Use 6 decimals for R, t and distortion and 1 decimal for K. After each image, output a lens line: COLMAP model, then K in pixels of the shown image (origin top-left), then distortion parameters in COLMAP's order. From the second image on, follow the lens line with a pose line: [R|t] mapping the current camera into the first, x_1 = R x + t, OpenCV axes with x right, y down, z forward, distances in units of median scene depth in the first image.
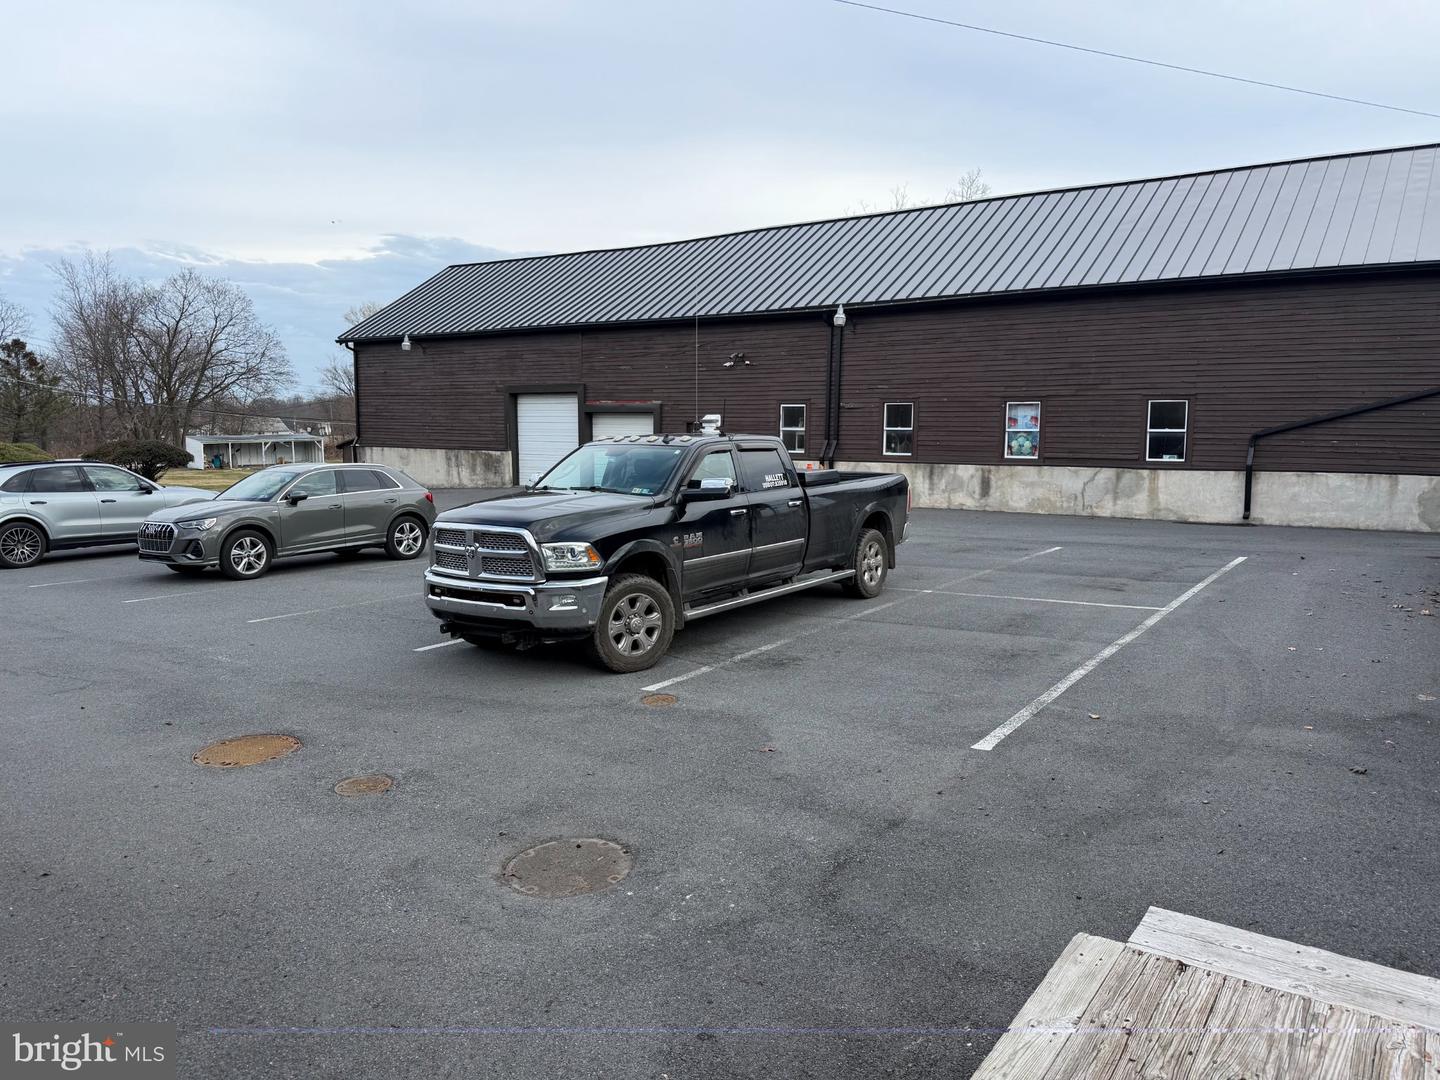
lens RADIAL K [[1012.6, 0, 737.1], [0, 1012.6, 528.6], [0, 0, 1]] dist [0.075914, -0.098447]
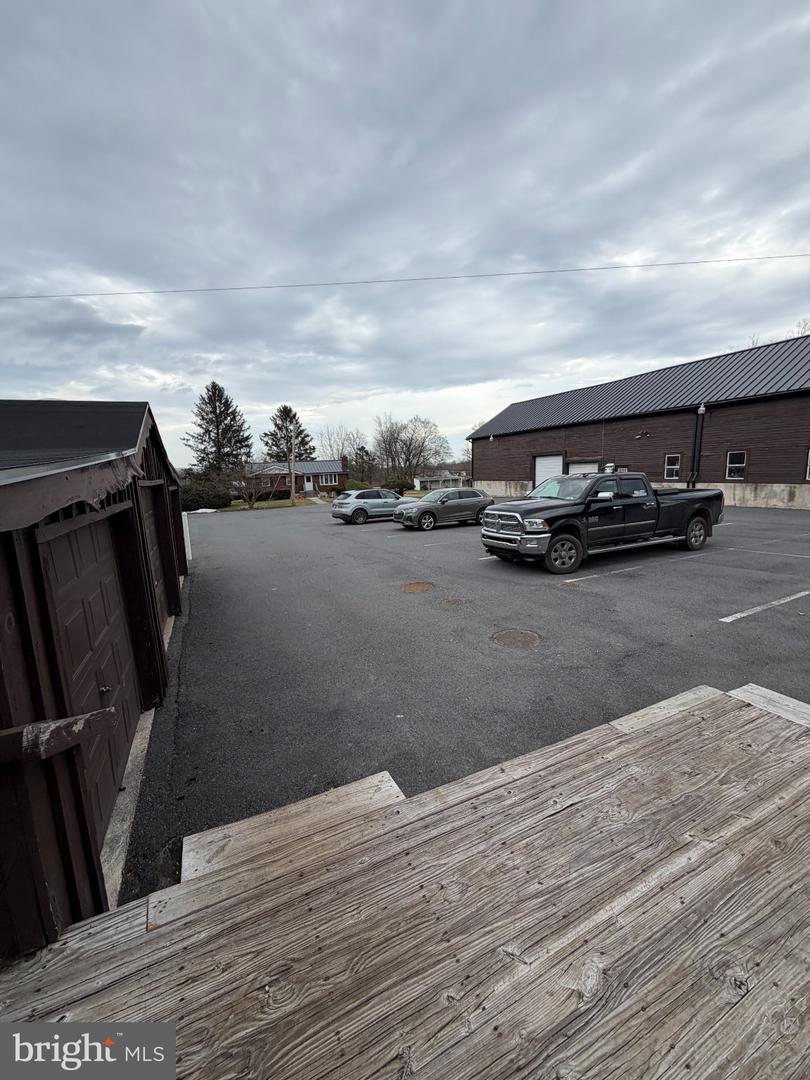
lens RADIAL K [[434.9, 0, 403.4], [0, 434.9, 536.2], [0, 0, 1]] dist [-0.001975, 0.000110]
pose [[0.868158, 0.040980, -0.494593, 0.031235], [-0.016298, 0.998402, 0.054115, 0.000946], [0.496020, -0.038920, 0.867438, -0.030423]]
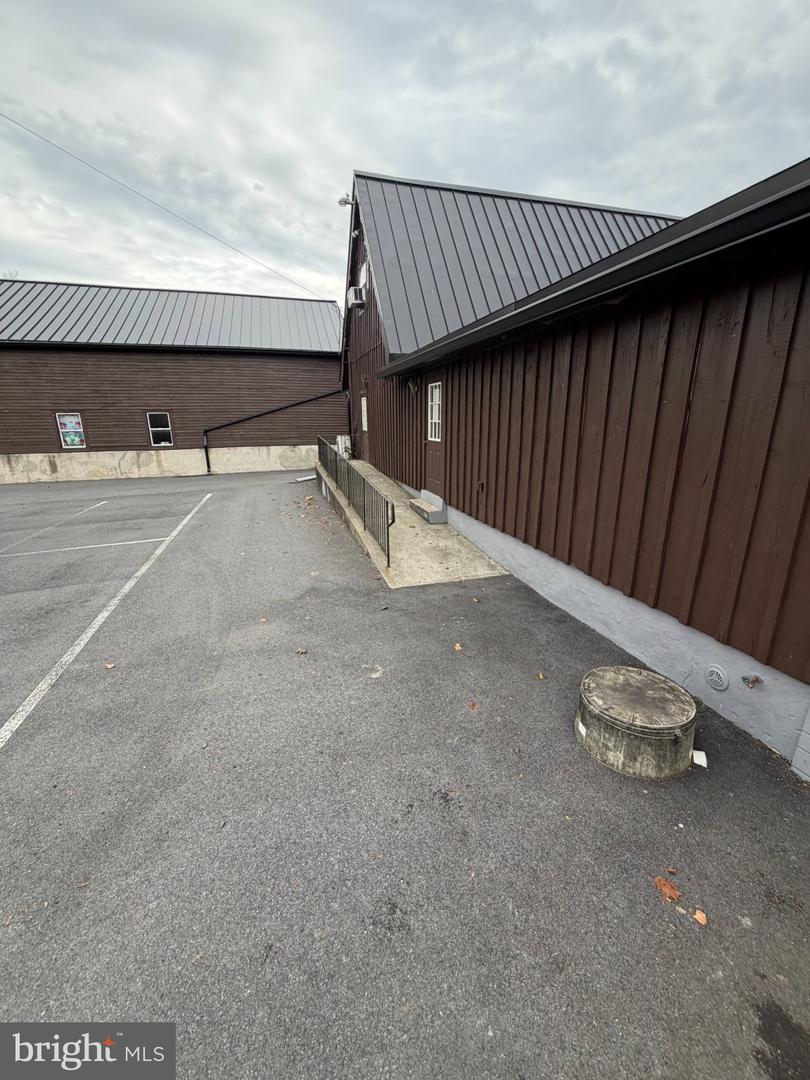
lens RADIAL K [[434.9, 0, 403.3], [0, 434.9, 539.2], [0, 0, 1]] dist [-0.001975, 0.000110]
pose [[0.640063, -0.213103, 0.738178, 0.074409], [0.097287, 0.975512, 0.197263, -0.012044], [-0.762138, -0.054446, 0.645121, 0.134135]]
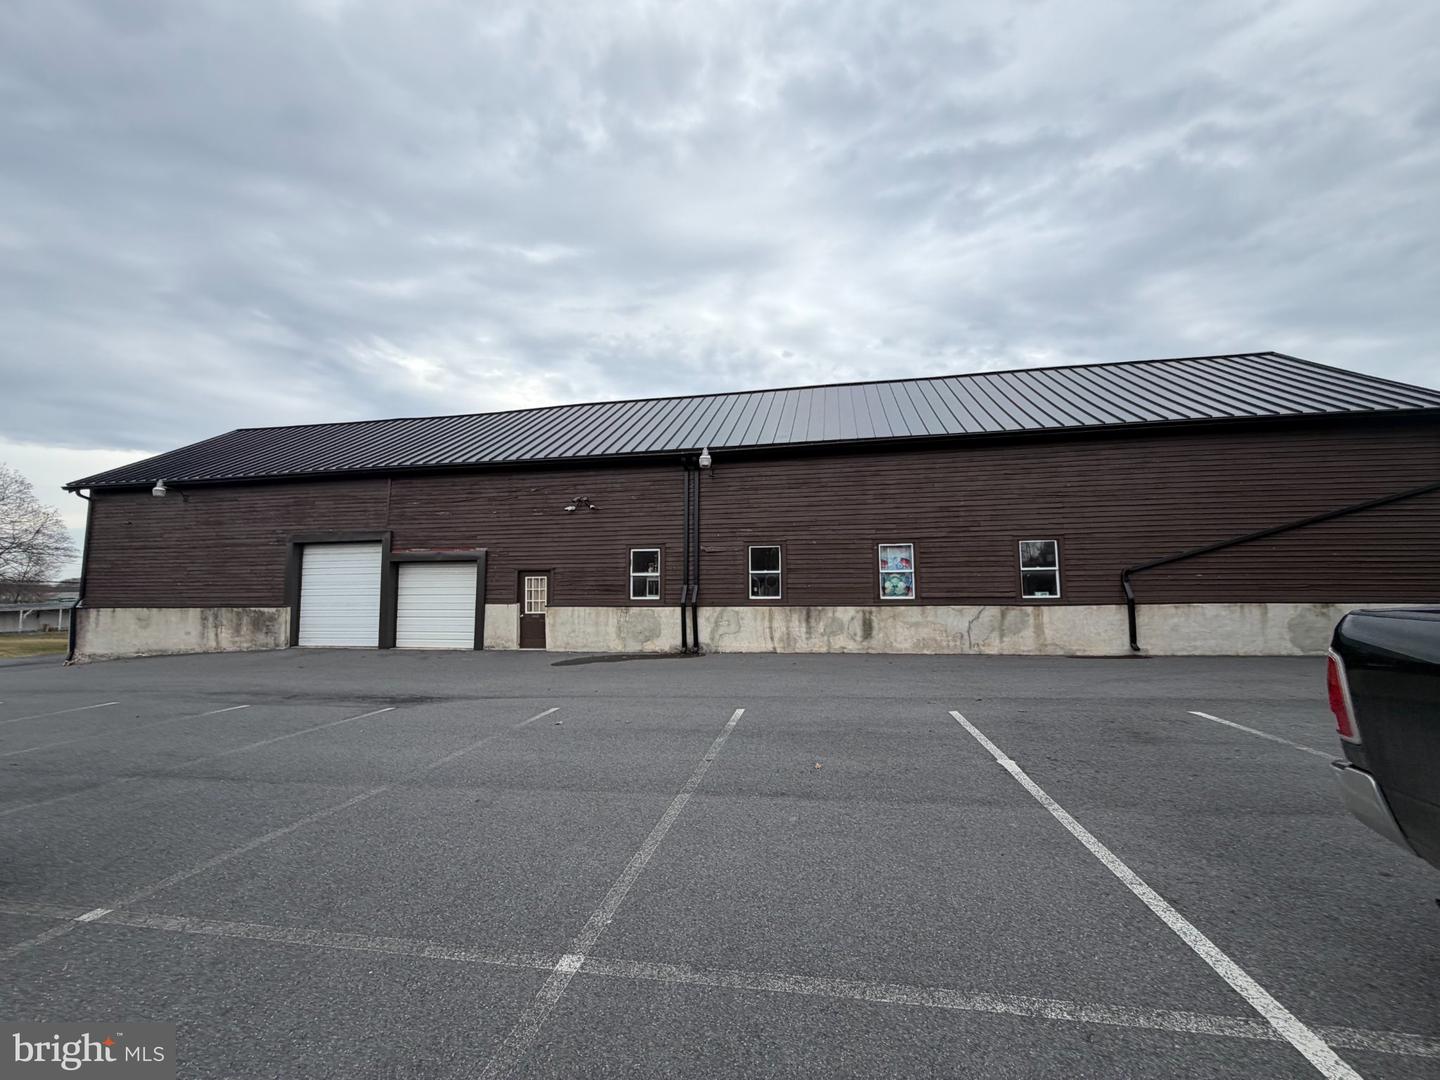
lens RADIAL K [[579.8, 0, 717.9], [0, 579.8, 536.8], [0, 0, 1]] dist [-0.001975, 0.000110]
pose [[0.918445, 0.021808, 0.394947, -0.129297], [0.054712, 0.981877, -0.181450, -0.039642], [-0.391746, 0.188260, 0.900607, 0.616459]]
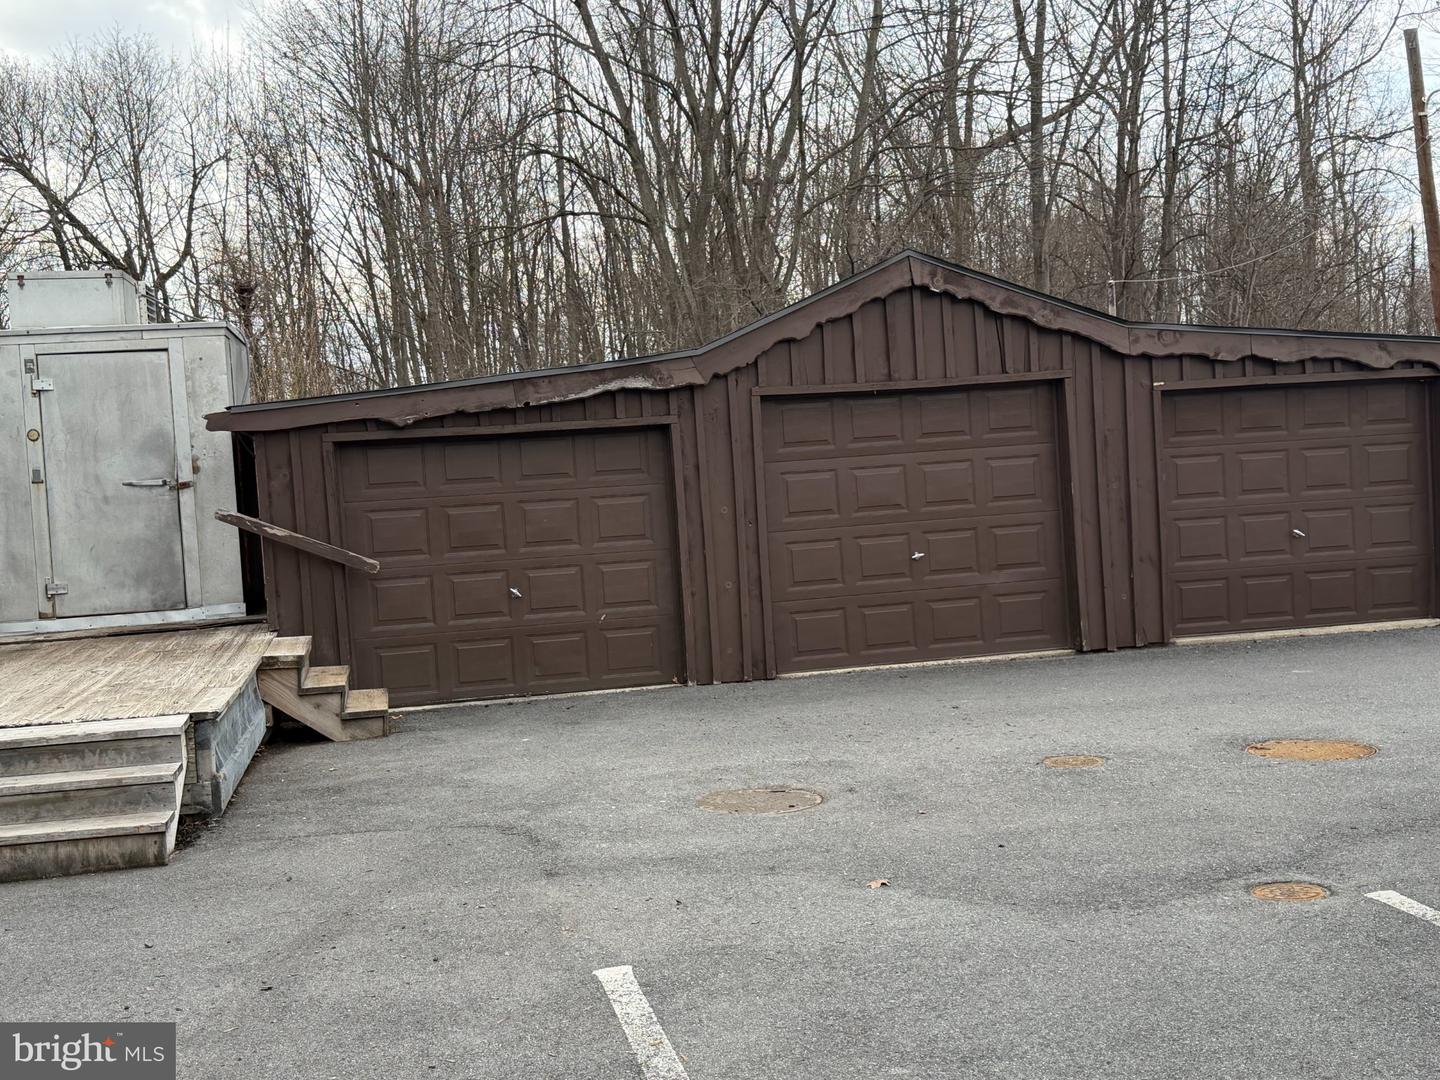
lens RADIAL K [[1616.1, 0, 716.0], [0, 1616.1, 536.6], [0, 0, 1]] dist [0.033610, 0.000000]
pose [[-0.693914, 0.072692, -0.716380, 0.234591], [-0.023194, 0.992118, 0.123138, -0.029768], [0.719685, 0.102063, -0.686758, 0.481893]]
